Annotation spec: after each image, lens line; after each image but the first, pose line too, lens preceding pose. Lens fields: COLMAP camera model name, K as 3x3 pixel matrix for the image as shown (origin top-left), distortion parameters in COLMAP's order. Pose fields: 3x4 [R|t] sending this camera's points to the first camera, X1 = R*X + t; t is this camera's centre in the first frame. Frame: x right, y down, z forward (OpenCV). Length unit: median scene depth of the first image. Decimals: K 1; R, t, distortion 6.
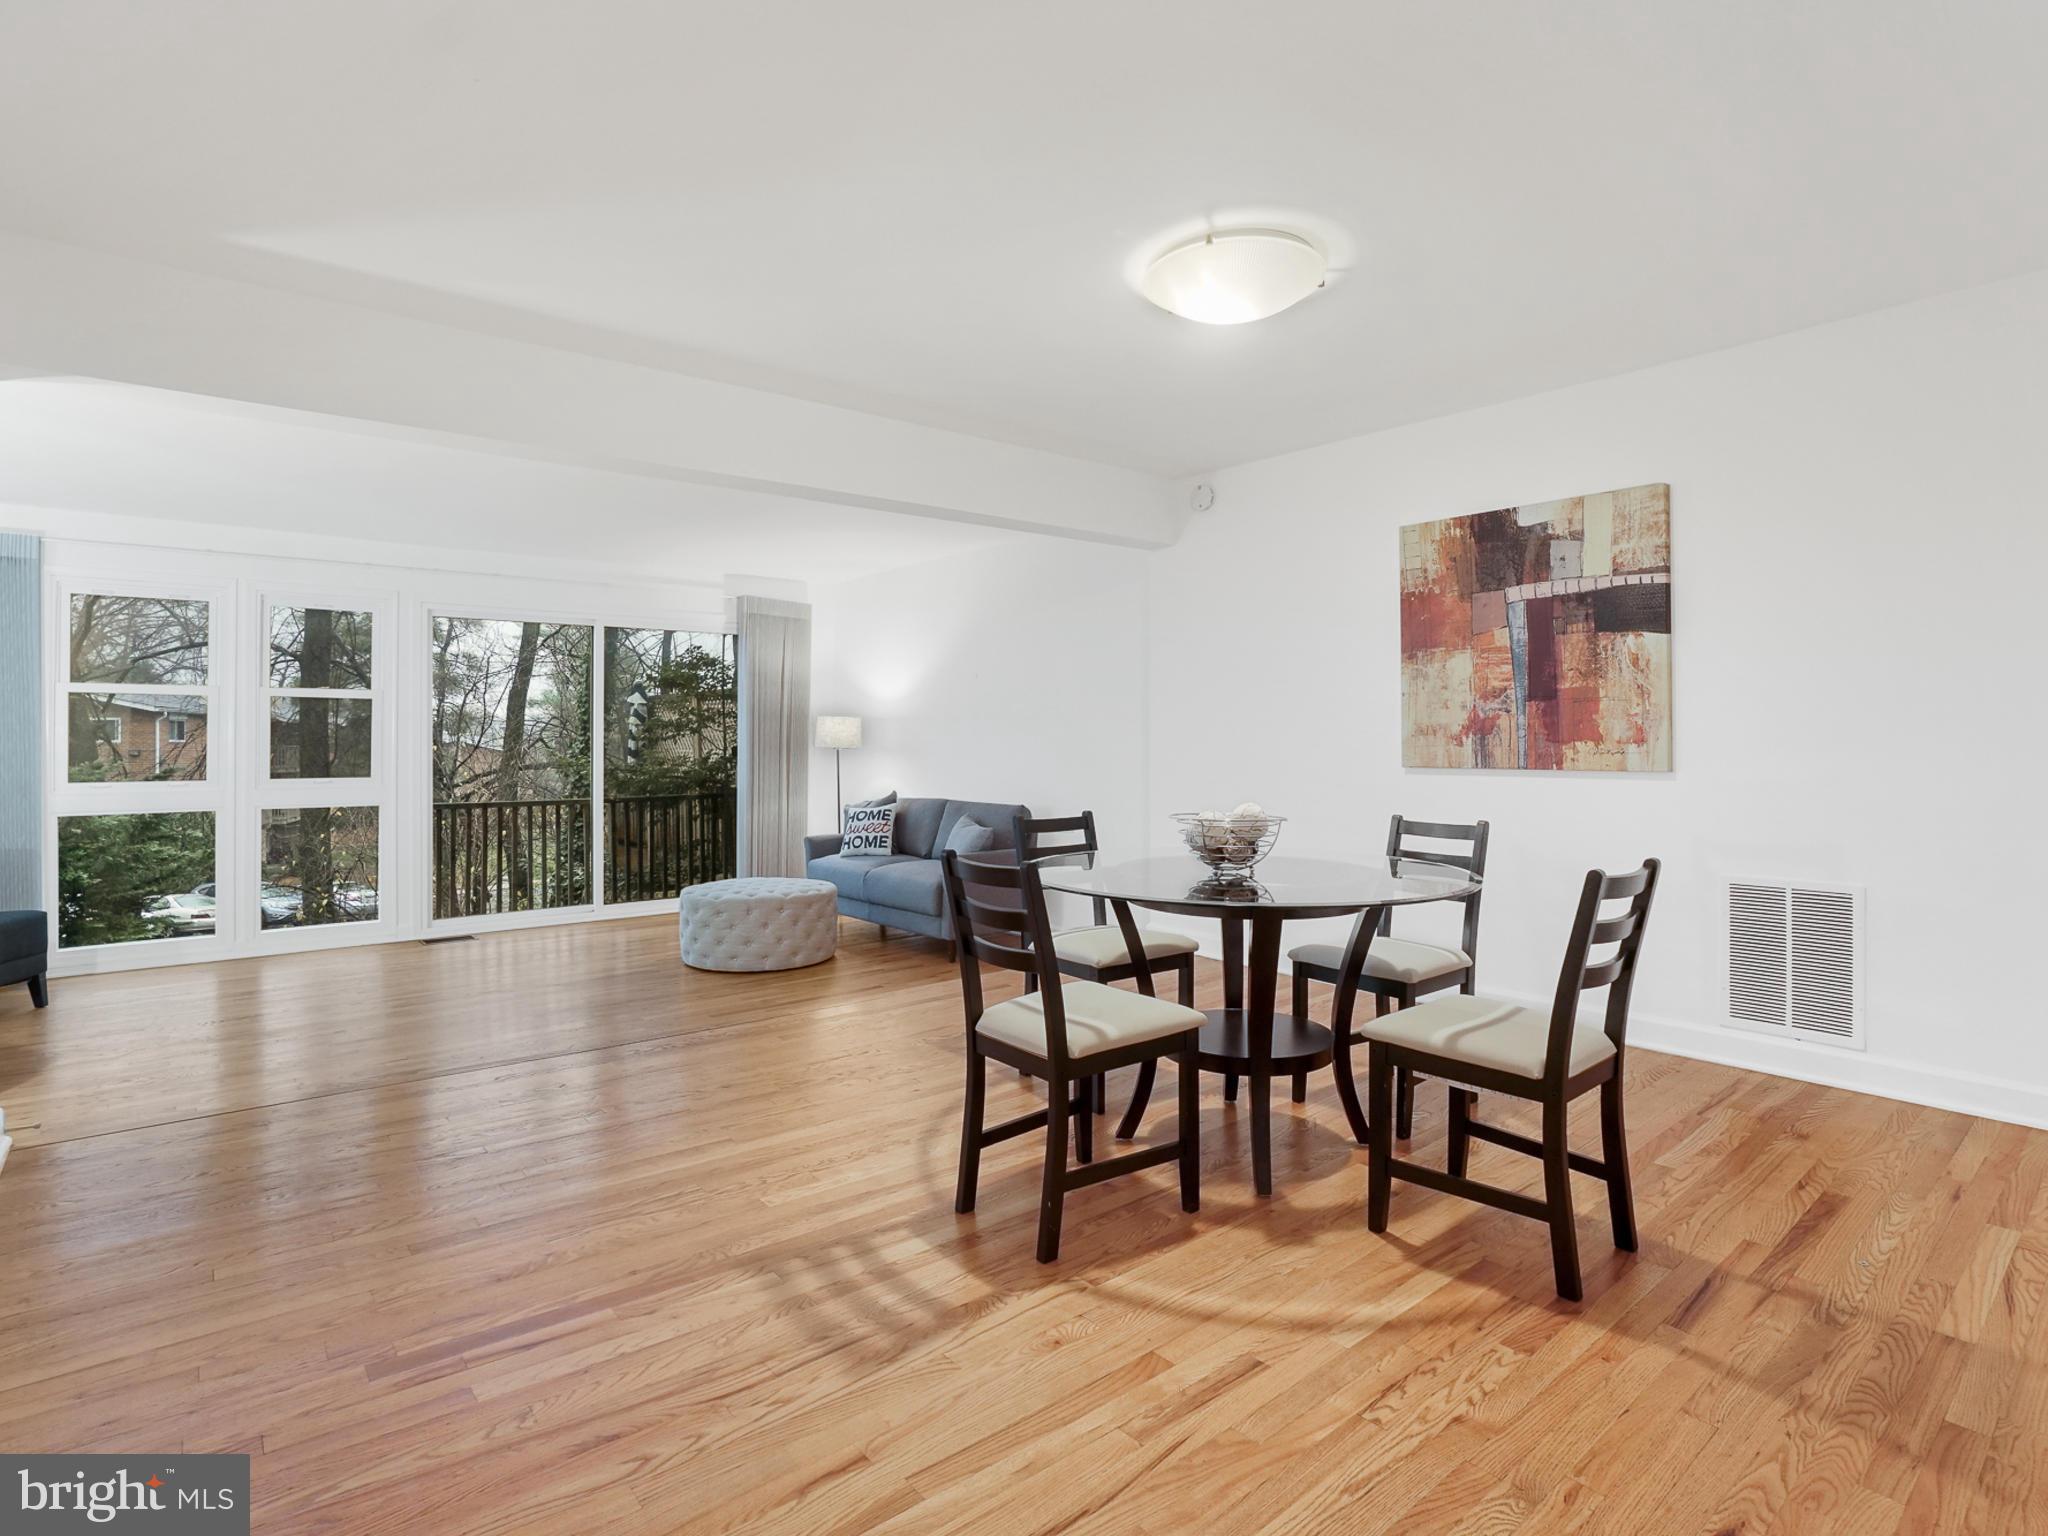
lens RADIAL K [[1045.0, 0, 1016.8], [0, 1045.0, 725.2], [0, 0, 1]] dist [-0.033244, 0.000990]
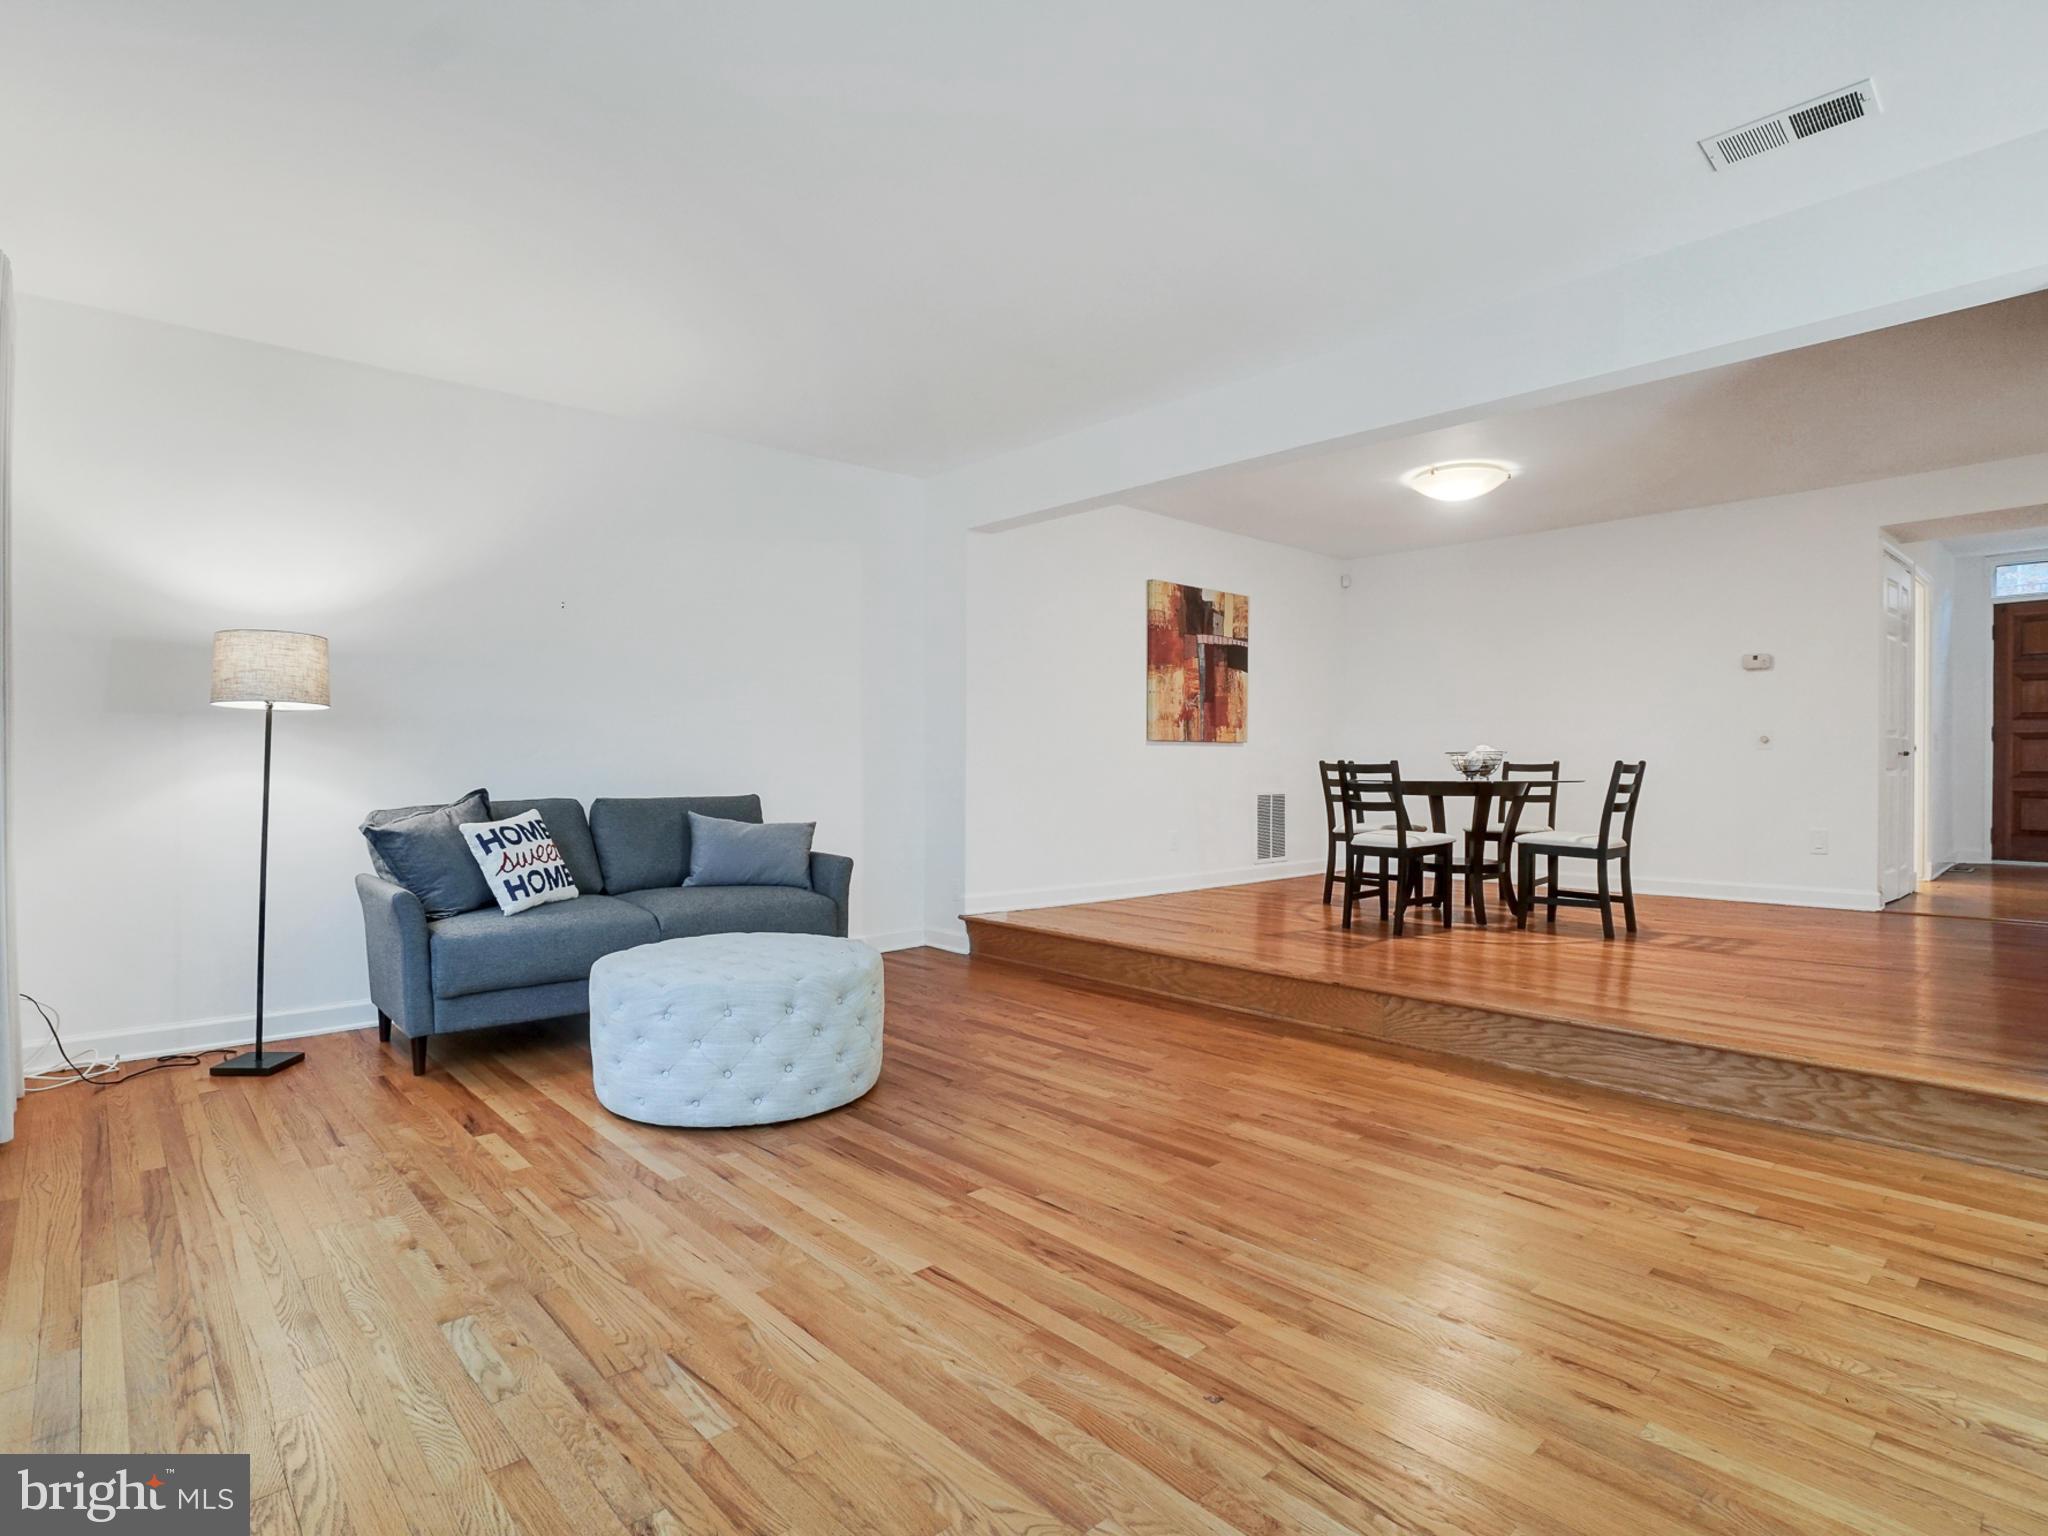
lens RADIAL K [[1054.5, 0, 1024.0], [0, 1054.5, 768.0], [0, 0, 1]] dist [-0.052002, 0.026822]
pose [[-0.051262, -0.002584, 0.998682, -1.279268], [-0.010326, 0.999945, 0.002057, 0.088616], [-0.998632, -0.010207, -0.051286, 1.423082]]
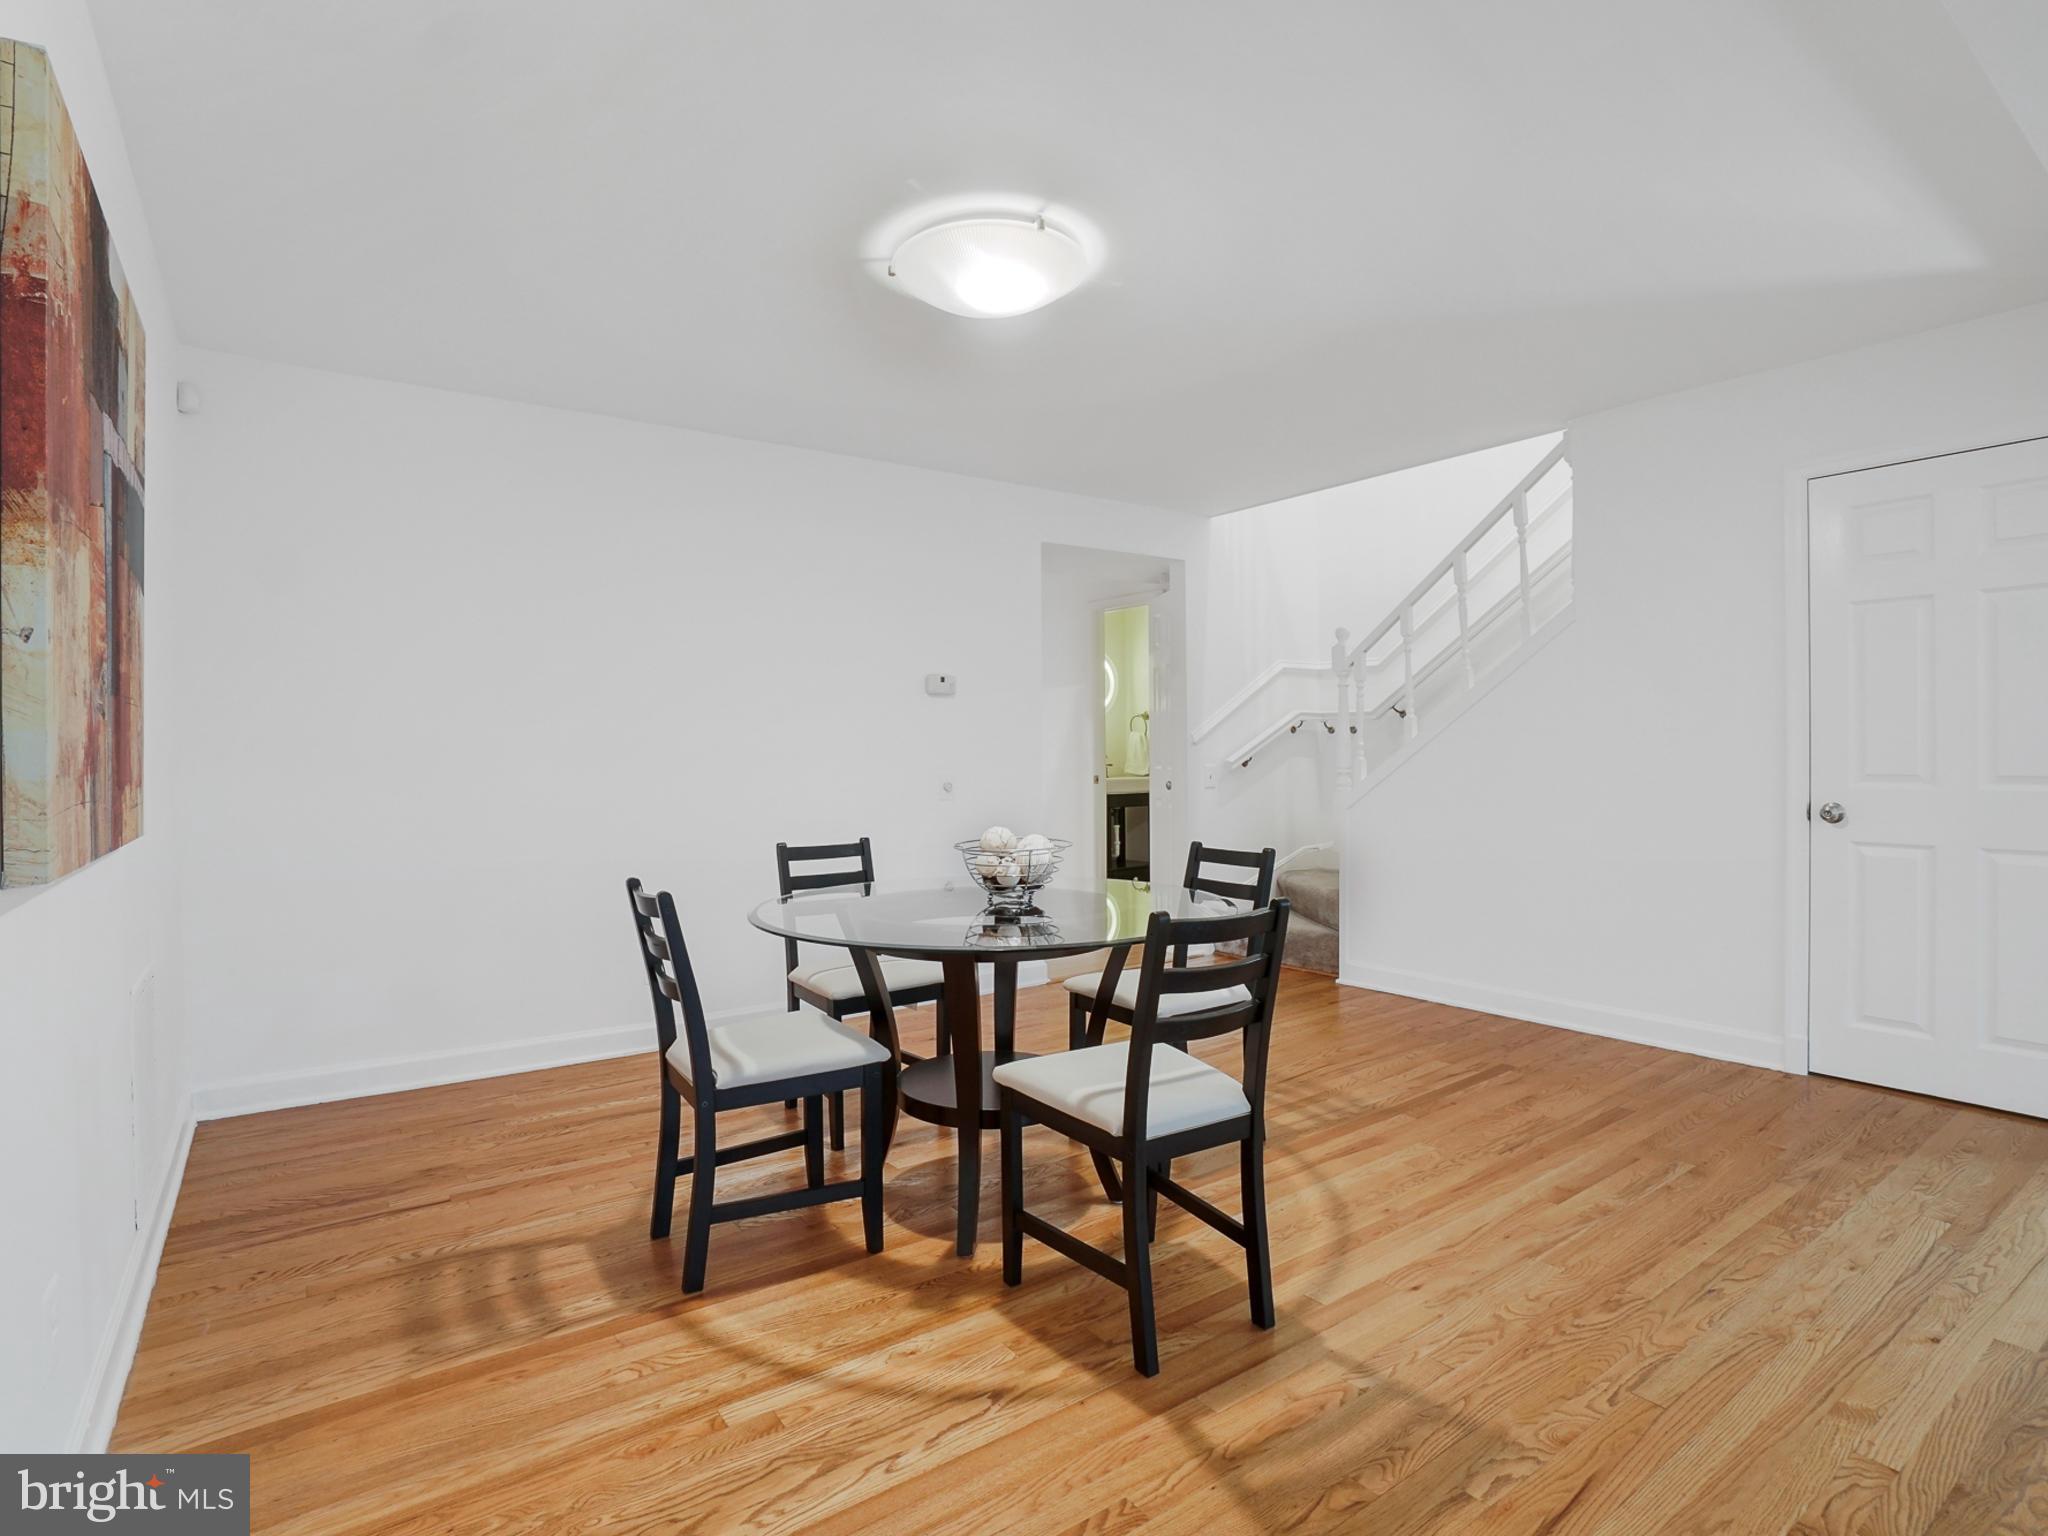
lens RADIAL K [[1034.9, 0, 1003.3], [0, 1034.9, 758.0], [0, 0, 1]] dist [-0.065508, 0.025284]
pose [[-0.997034, 0.010684, 0.076223, 0.096957], [0.010167, 0.999923, -0.007168, 0.010905], [-0.076294, -0.006372, -0.997065, 1.410960]]
